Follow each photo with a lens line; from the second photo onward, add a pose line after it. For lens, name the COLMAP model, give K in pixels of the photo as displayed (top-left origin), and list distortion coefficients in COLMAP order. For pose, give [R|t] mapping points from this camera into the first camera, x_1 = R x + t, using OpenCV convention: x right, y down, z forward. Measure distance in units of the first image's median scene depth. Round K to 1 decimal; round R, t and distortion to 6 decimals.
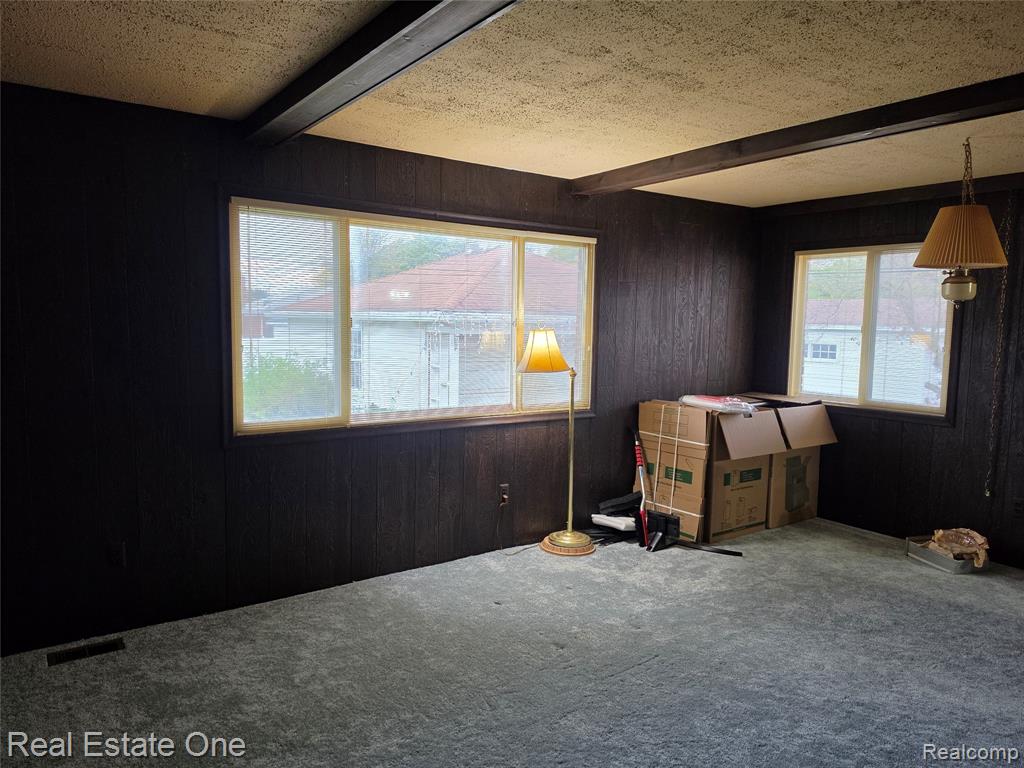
lens RADIAL K [[719.3, 0, 510.9], [0, 719.3, 379.8], [0, 0, 1]] dist [0.048924, -0.032000]
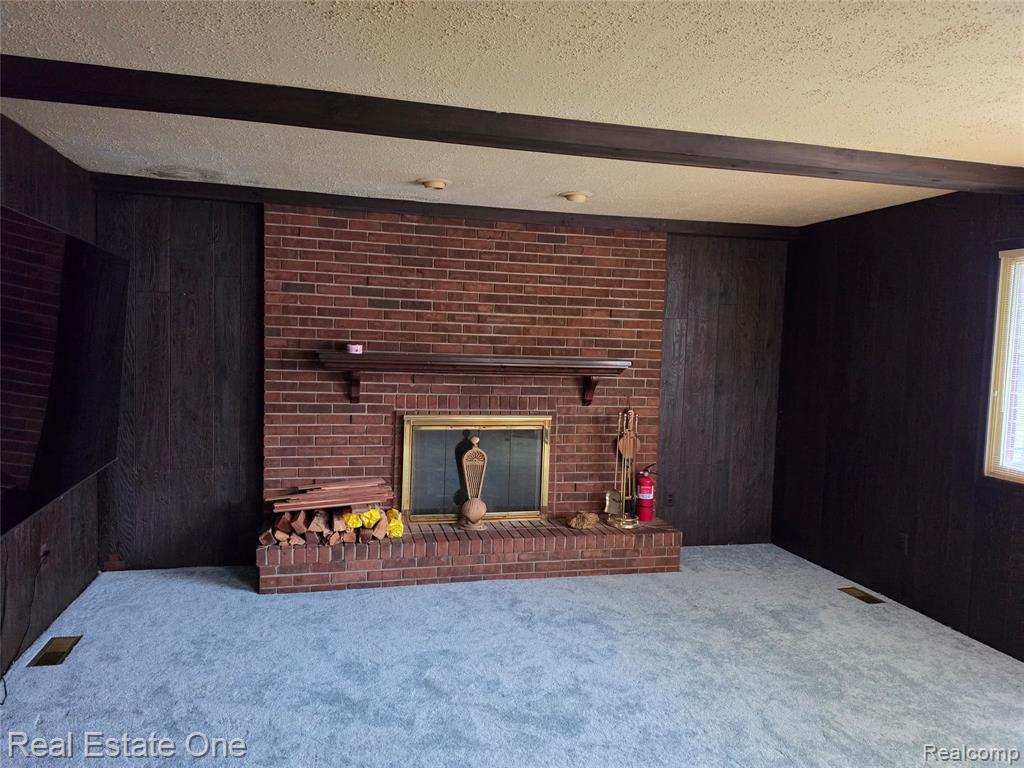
lens RADIAL K [[719.3, 0, 511.6], [0, 719.3, 387.5], [0, 0, 1]] dist [0.048924, -0.032000]
pose [[-0.368521, 0.044037, -0.928576, 1.034094], [-0.106926, 0.990240, 0.089397, -0.087910], [0.923449, 0.132234, -0.360216, 0.880406]]
